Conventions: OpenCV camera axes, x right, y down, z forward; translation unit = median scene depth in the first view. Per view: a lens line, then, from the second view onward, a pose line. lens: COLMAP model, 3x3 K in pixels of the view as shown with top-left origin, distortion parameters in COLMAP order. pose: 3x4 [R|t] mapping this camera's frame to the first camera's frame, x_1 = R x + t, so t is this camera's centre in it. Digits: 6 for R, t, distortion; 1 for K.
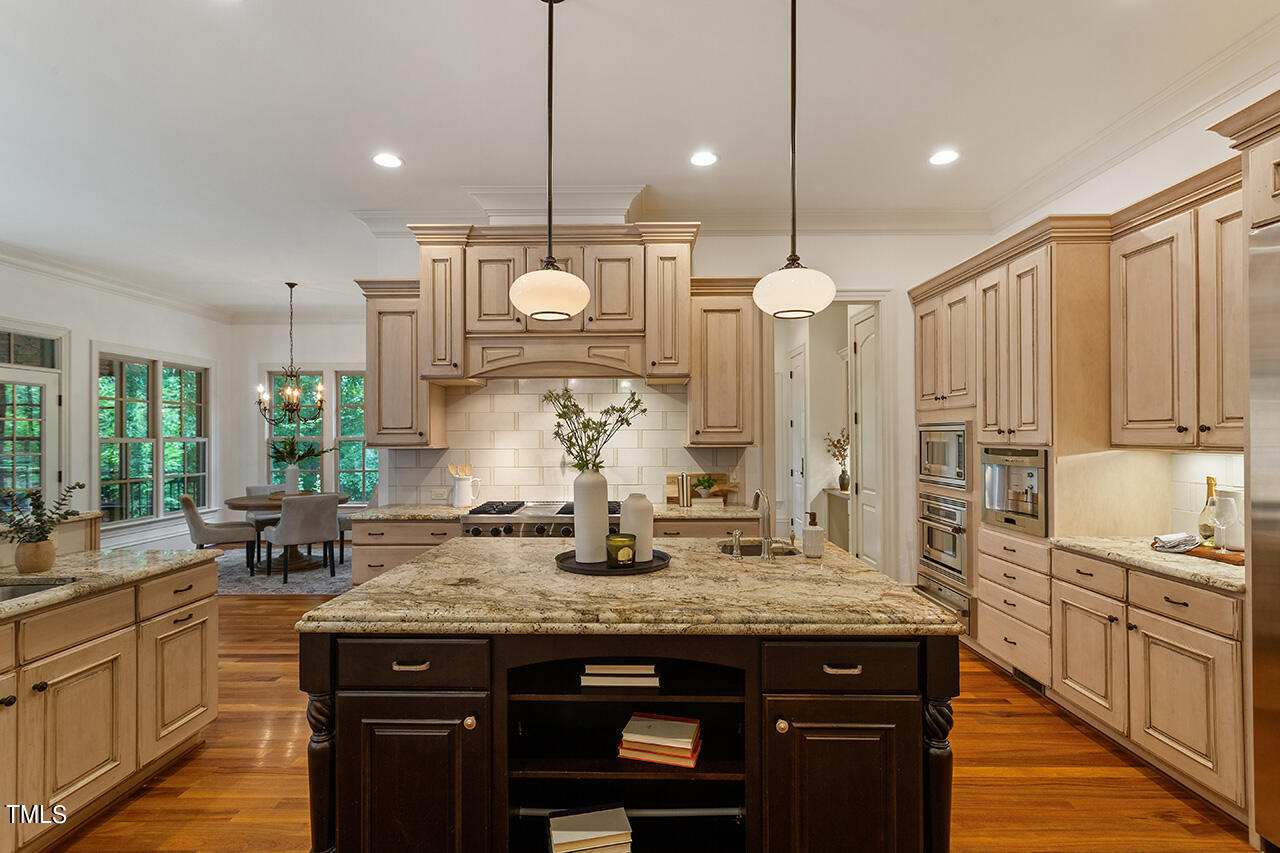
lens RADIAL K [[608.1, 0, 643.4], [0, 608.1, 431.8], [0, 0, 1]] dist [-0.004420, 0.000189]
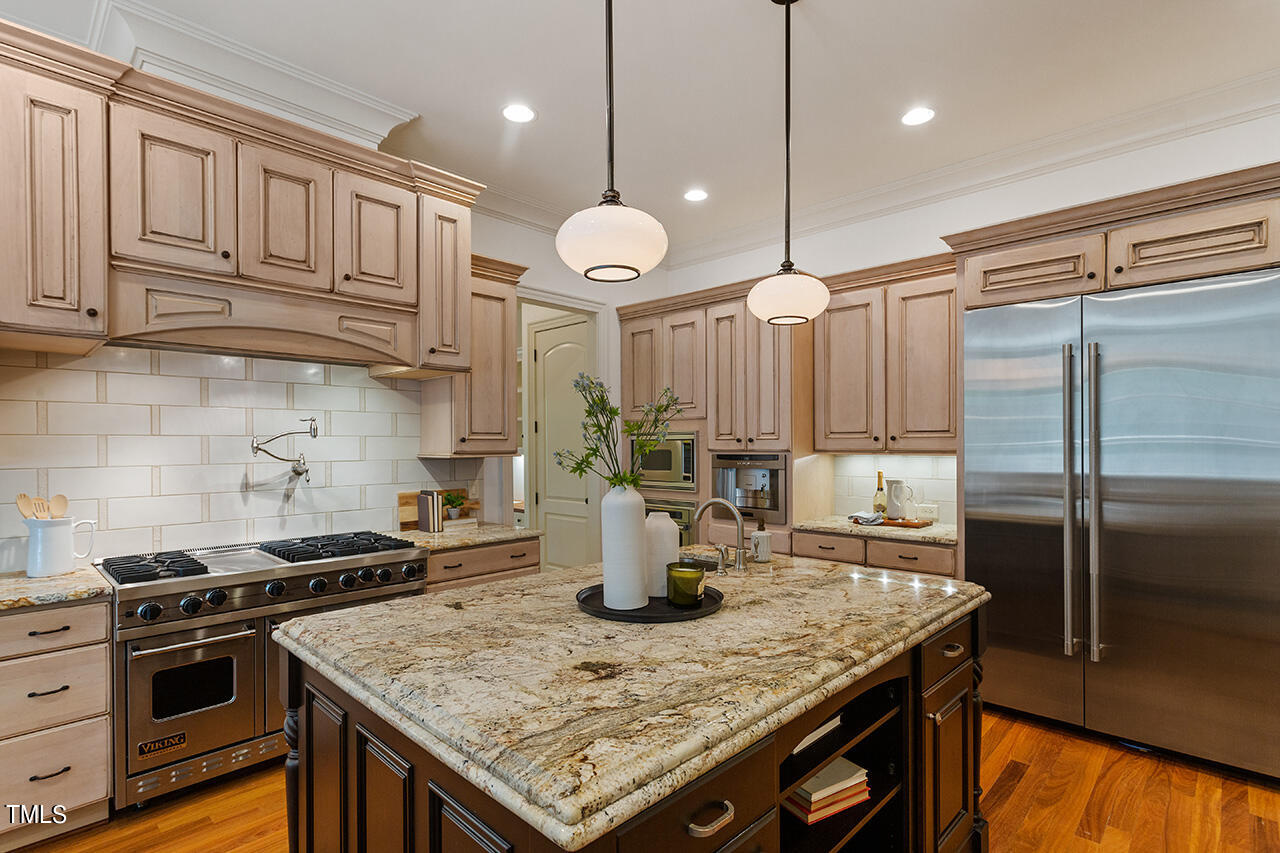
lens RADIAL K [[615.6, 0, 647.4], [0, 615.6, 445.7], [0, 0, 1]] dist [-0.000360, 0.001100]
pose [[0.688755, -0.001260, 0.724994, -0.363545], [-0.002779, 0.999987, 0.004378, 0.004911], [-0.724989, -0.005030, 0.688742, 0.261089]]
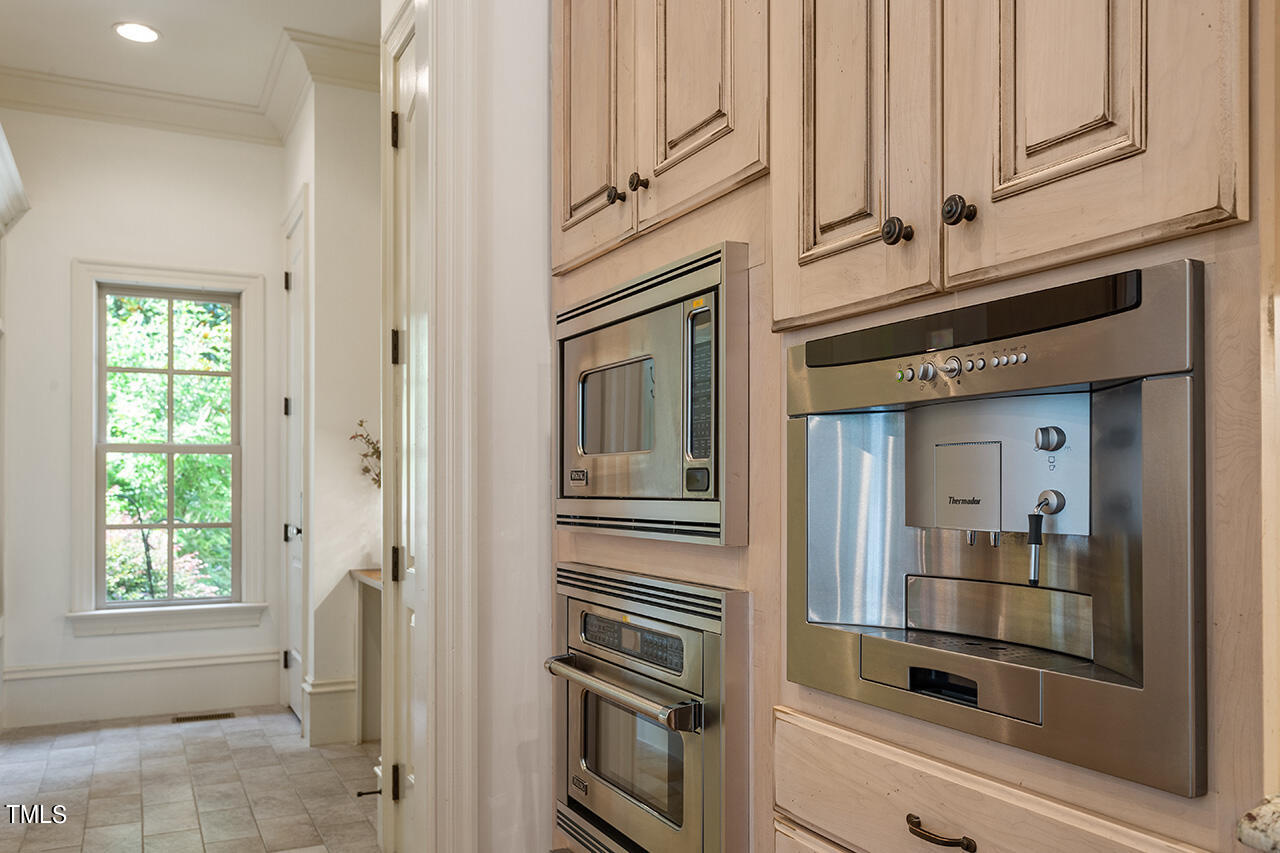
lens RADIAL K [[1036.2, 0, 640.6], [0, 1036.2, 478.1], [0, 0, 1]] dist [0.000969, -0.000835]
pose [[0.895565, 0.006124, 0.444889, 0.320838], [-0.004753, 0.999980, -0.004198, 0.071747], [-0.444905, 0.001645, 0.895576, 0.647858]]
